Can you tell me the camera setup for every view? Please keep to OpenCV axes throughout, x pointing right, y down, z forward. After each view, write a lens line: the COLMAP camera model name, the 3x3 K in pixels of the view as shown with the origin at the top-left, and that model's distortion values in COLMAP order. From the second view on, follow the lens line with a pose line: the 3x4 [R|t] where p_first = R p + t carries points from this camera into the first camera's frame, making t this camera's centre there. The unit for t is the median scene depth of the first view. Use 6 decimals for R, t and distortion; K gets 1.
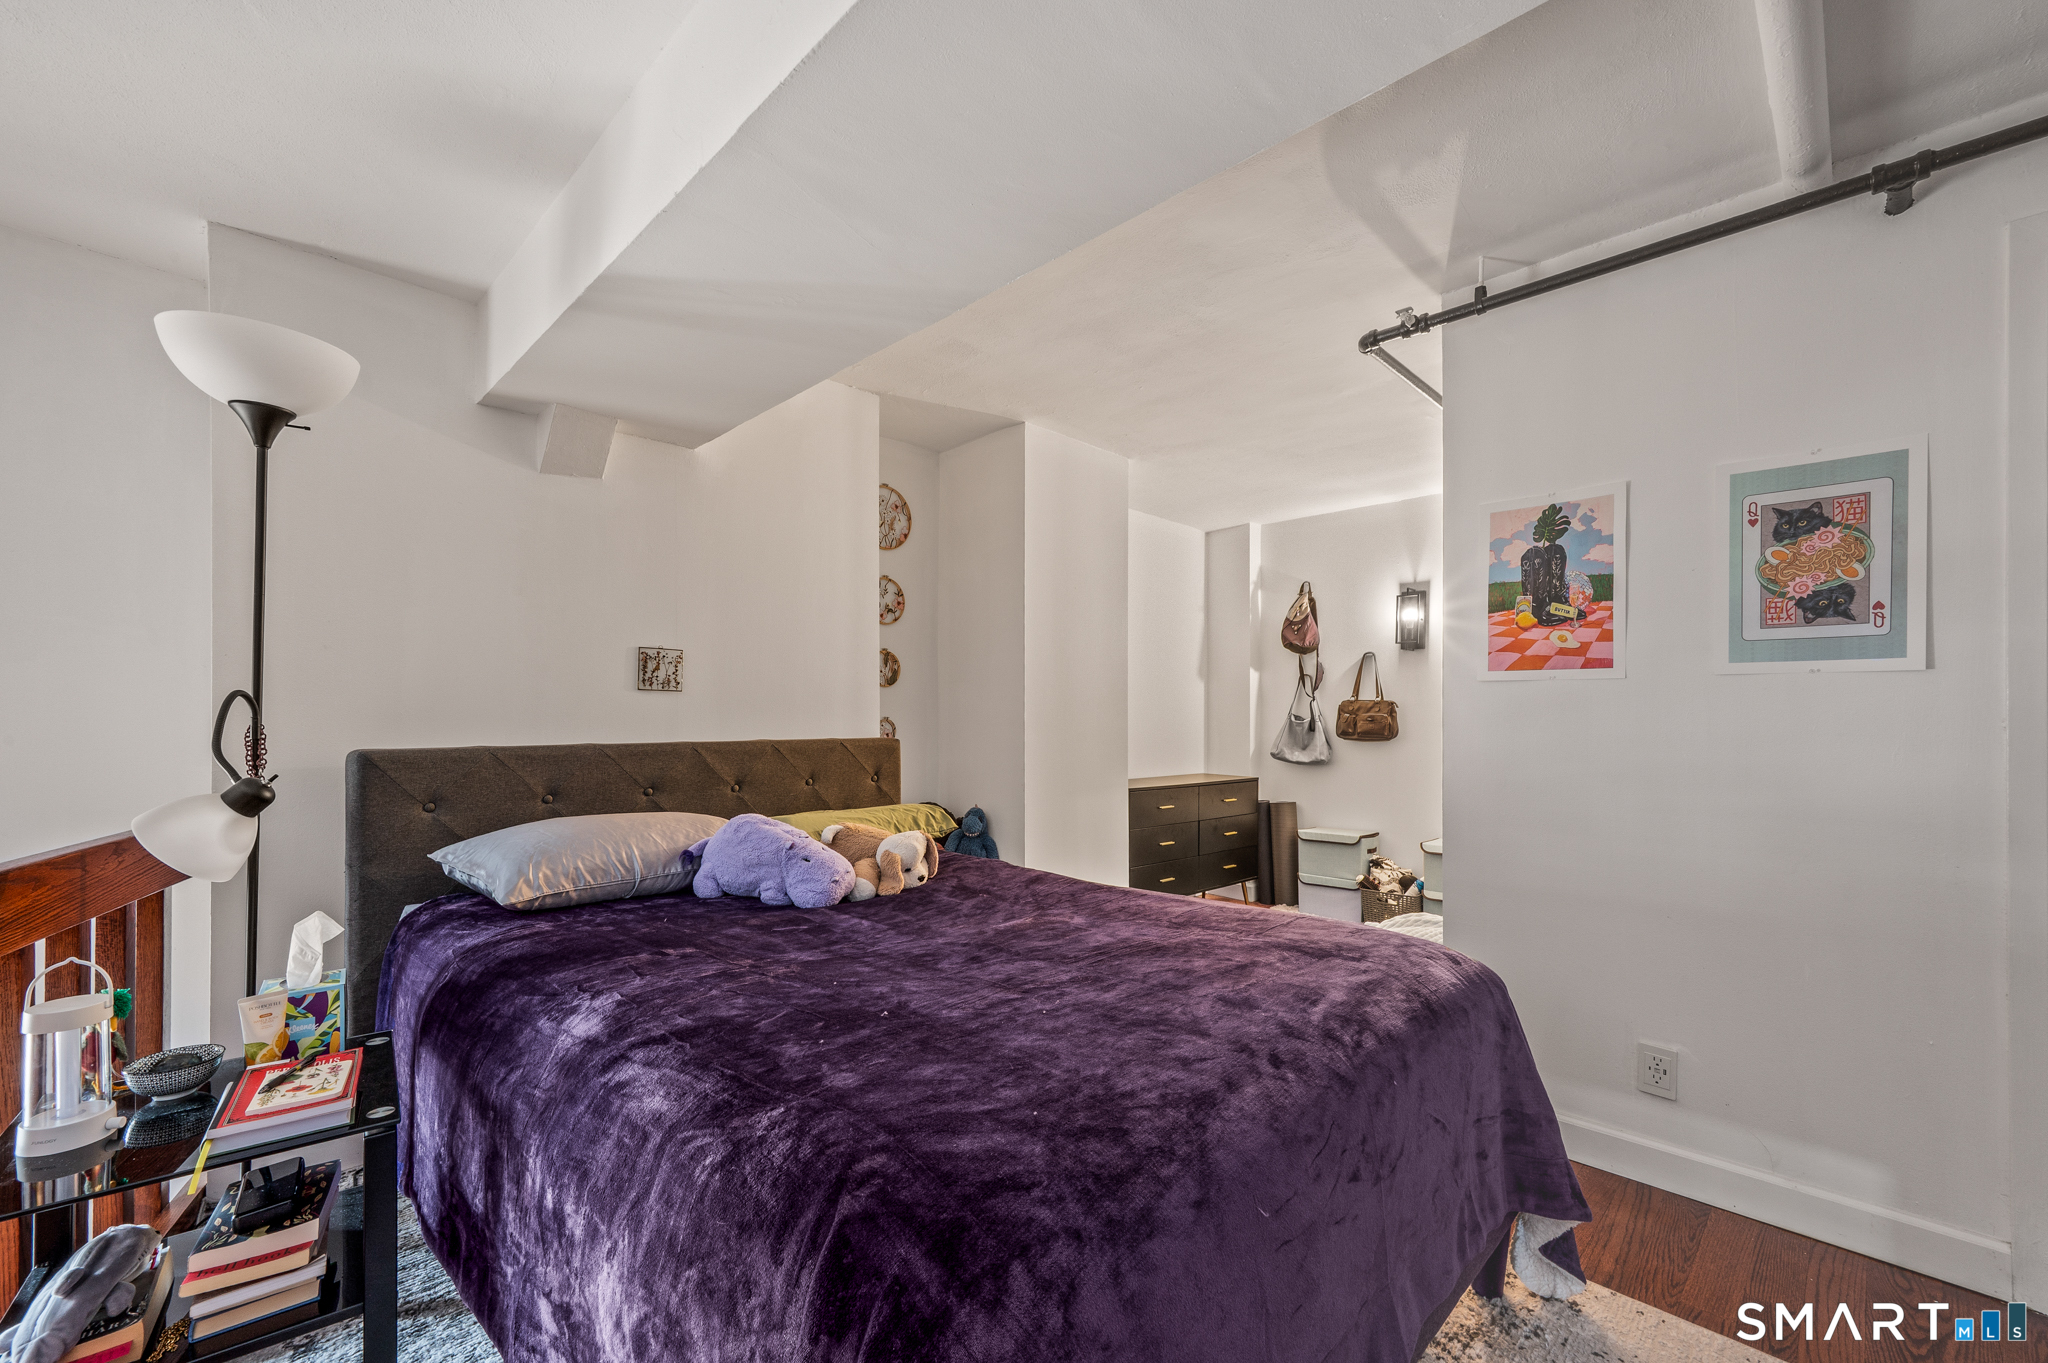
lens RADIAL K [[839.9, 0, 1048.5], [0, 839.9, 713.3], [0, 0, 1]] dist [-0.003445, 0.000459]
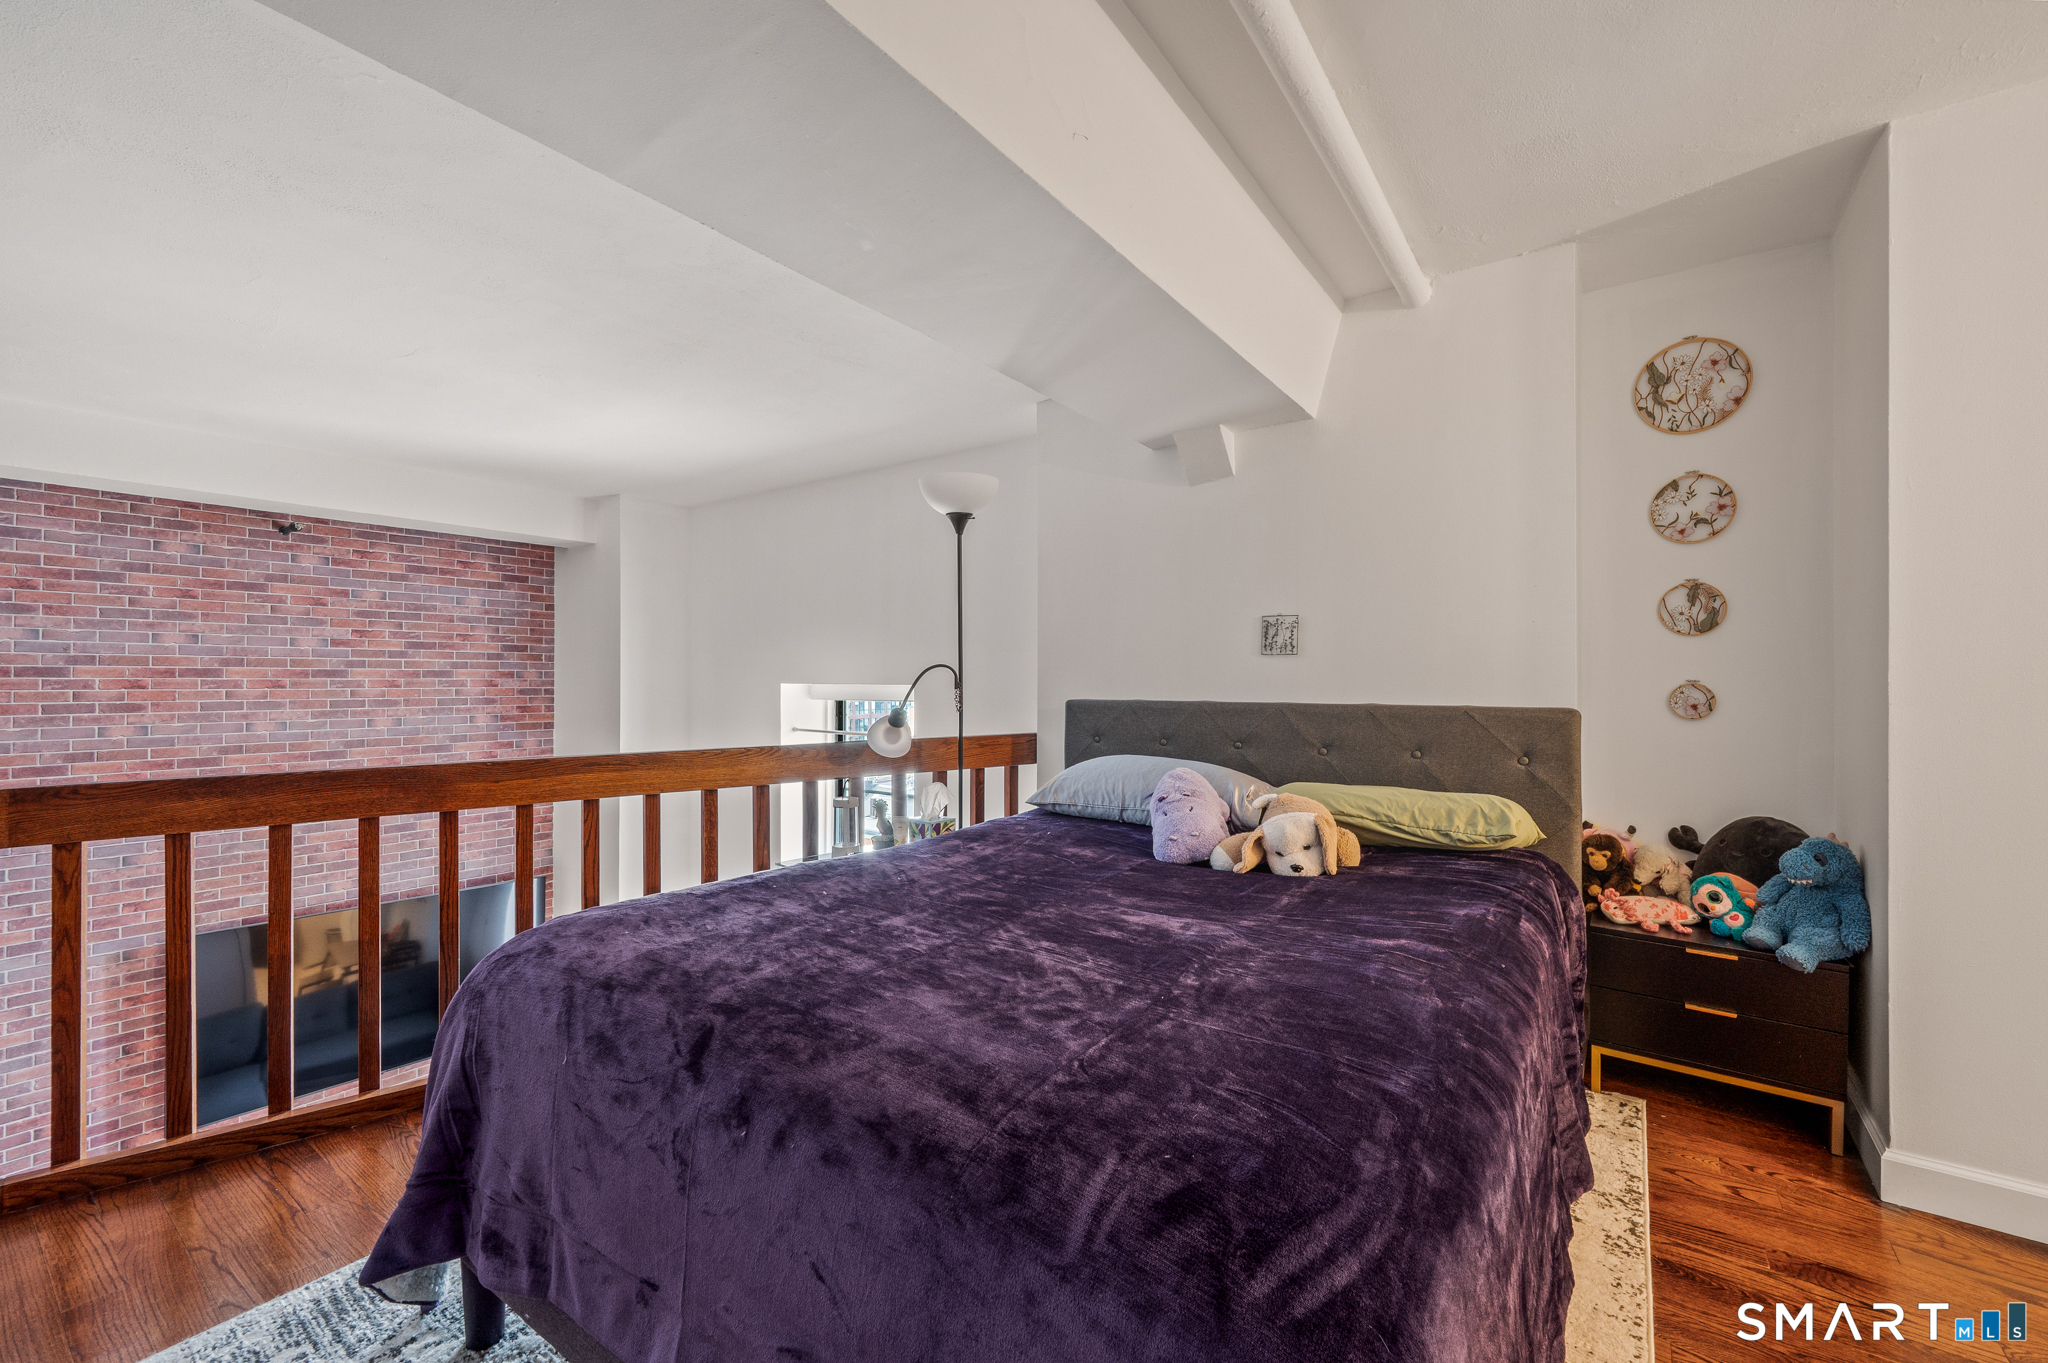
lens RADIAL K [[839.9, 0, 1026.0], [0, 839.9, 672.9], [0, 0, 1]] dist [-0.003445, 0.000459]
pose [[0.145835, -0.003549, -0.989303, 0.546644], [0.003324, 0.999990, -0.003097, -0.001427], [0.989303, -0.002837, 0.145845, 0.507745]]
